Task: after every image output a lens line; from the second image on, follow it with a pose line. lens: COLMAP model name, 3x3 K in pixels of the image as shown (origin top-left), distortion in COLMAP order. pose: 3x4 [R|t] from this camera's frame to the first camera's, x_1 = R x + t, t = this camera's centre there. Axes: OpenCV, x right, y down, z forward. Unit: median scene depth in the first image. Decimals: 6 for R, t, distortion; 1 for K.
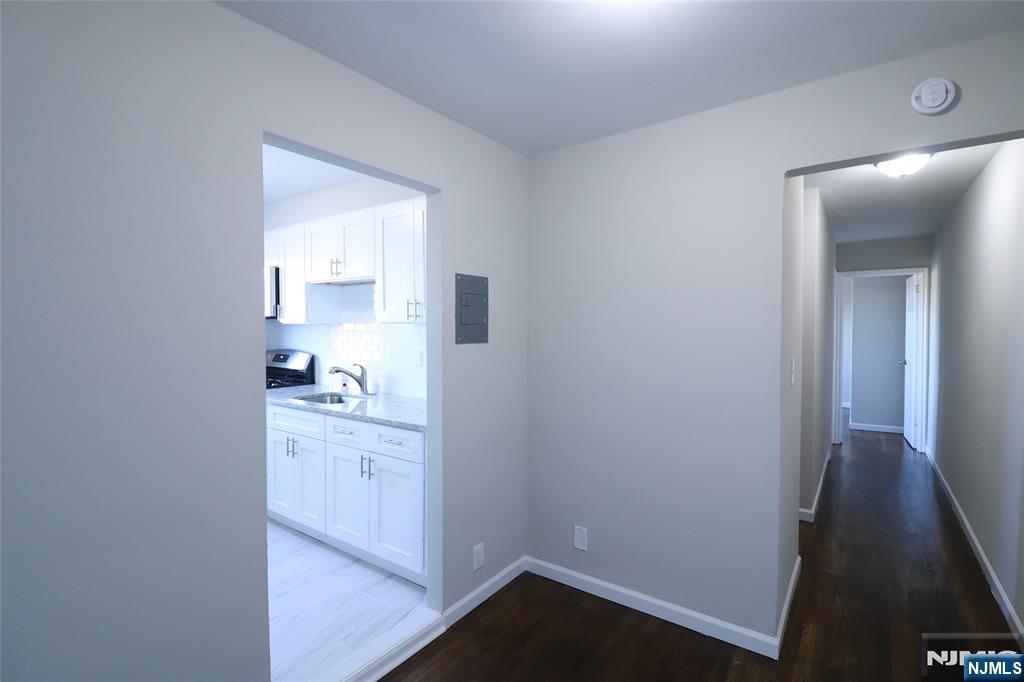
lens RADIAL K [[482.8, 0, 515.3], [0, 482.8, 336.4], [0, 0, 1]] dist [0.001528, -0.013302]
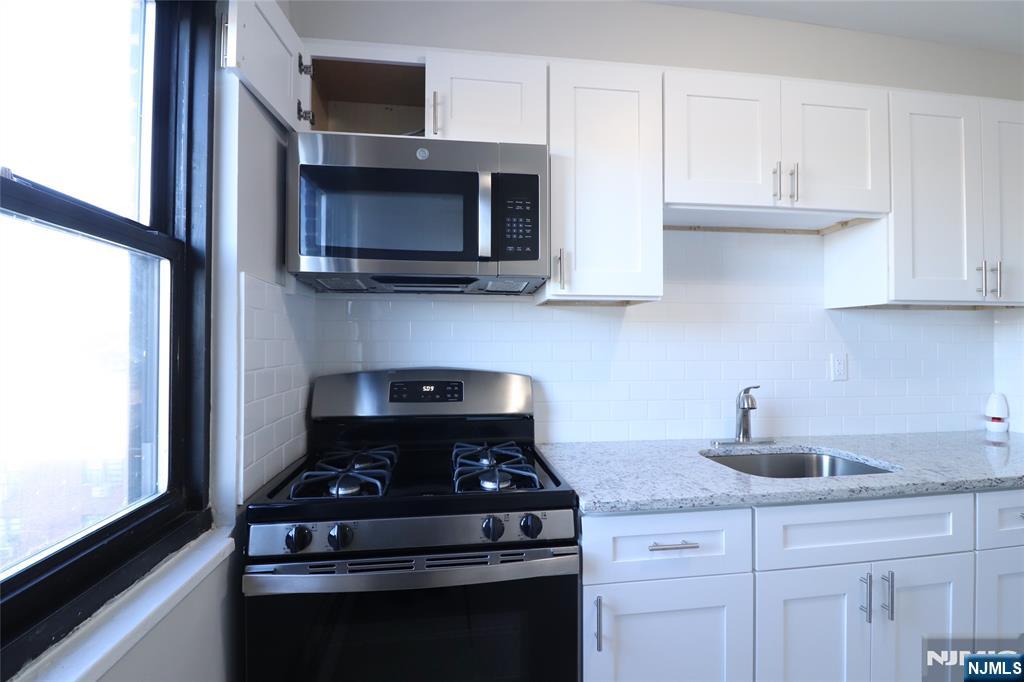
lens RADIAL K [[483.7, 0, 514.3], [0, 483.7, 338.9], [0, 0, 1]] dist [0.000745, -0.013546]
pose [[0.718560, 0.007595, 0.695423, -0.859471], [0.018359, 0.999385, -0.029885, 0.018820], [-0.695222, 0.034242, 0.717979, 0.817970]]
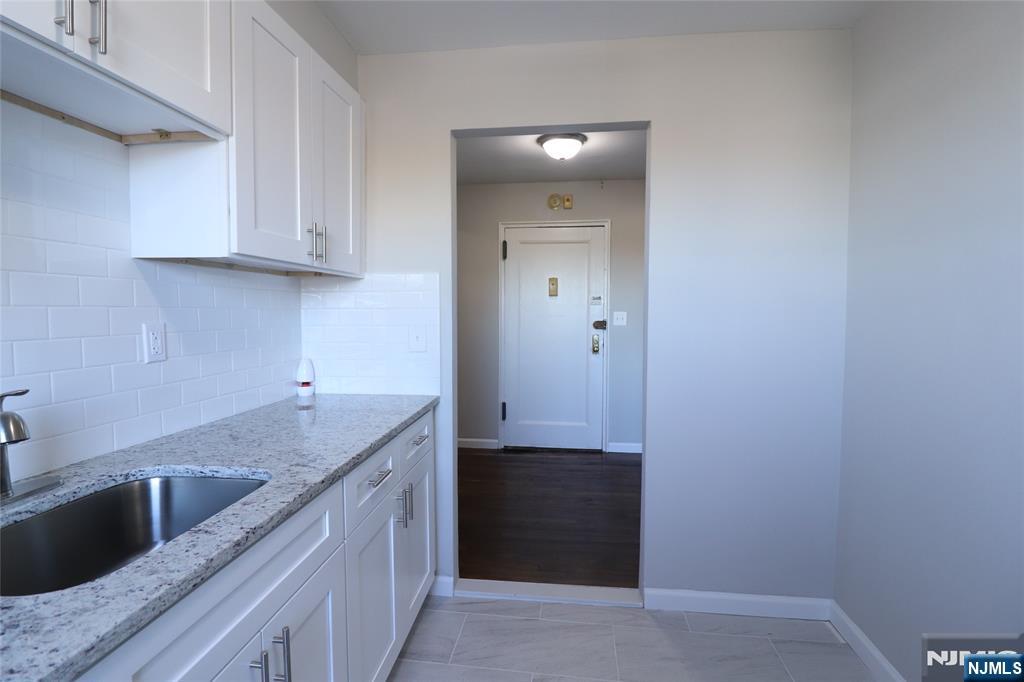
lens RADIAL K [[480.2, 0, 514.7], [0, 480.2, 337.0], [0, 0, 1]] dist [0.000491, -0.013116]
pose [[-0.496420, -0.046715, 0.866825, -0.682426], [0.019699, 0.997688, 0.065049, 0.017148], [-0.867859, 0.049367, -0.494352, 0.897770]]
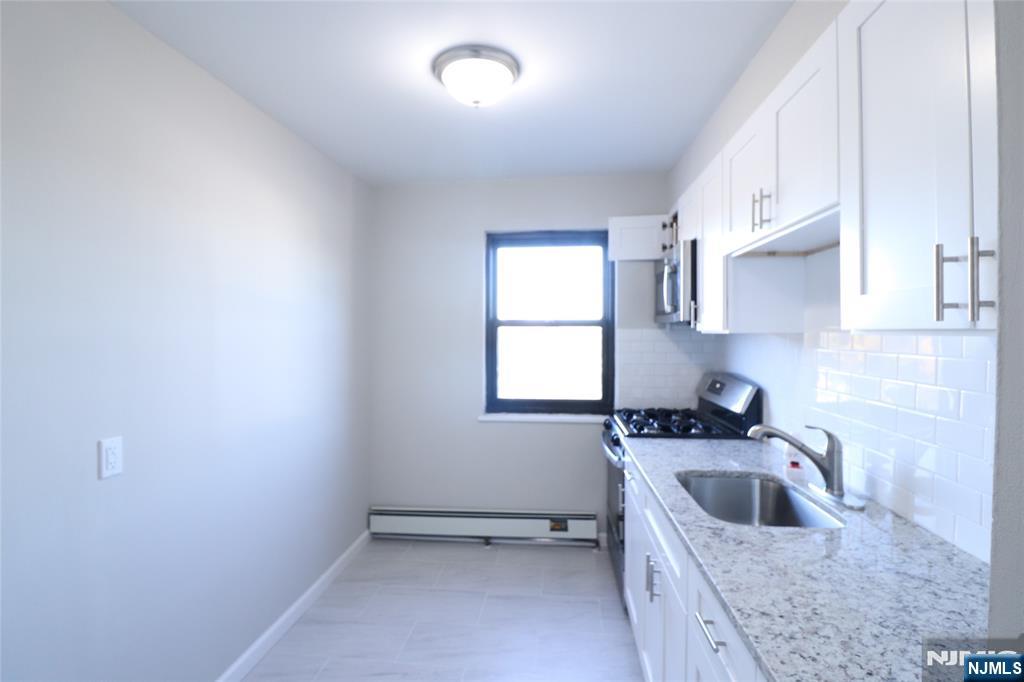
lens RADIAL K [[482.8, 0, 515.3], [0, 482.8, 336.4], [0, 0, 1]] dist [0.001528, -0.013302]
pose [[0.504972, 0.001550, -0.863134, -0.092042], [-0.013187, 0.999896, -0.005919, -0.017295], [0.863035, 0.014371, 0.504940, 0.551793]]
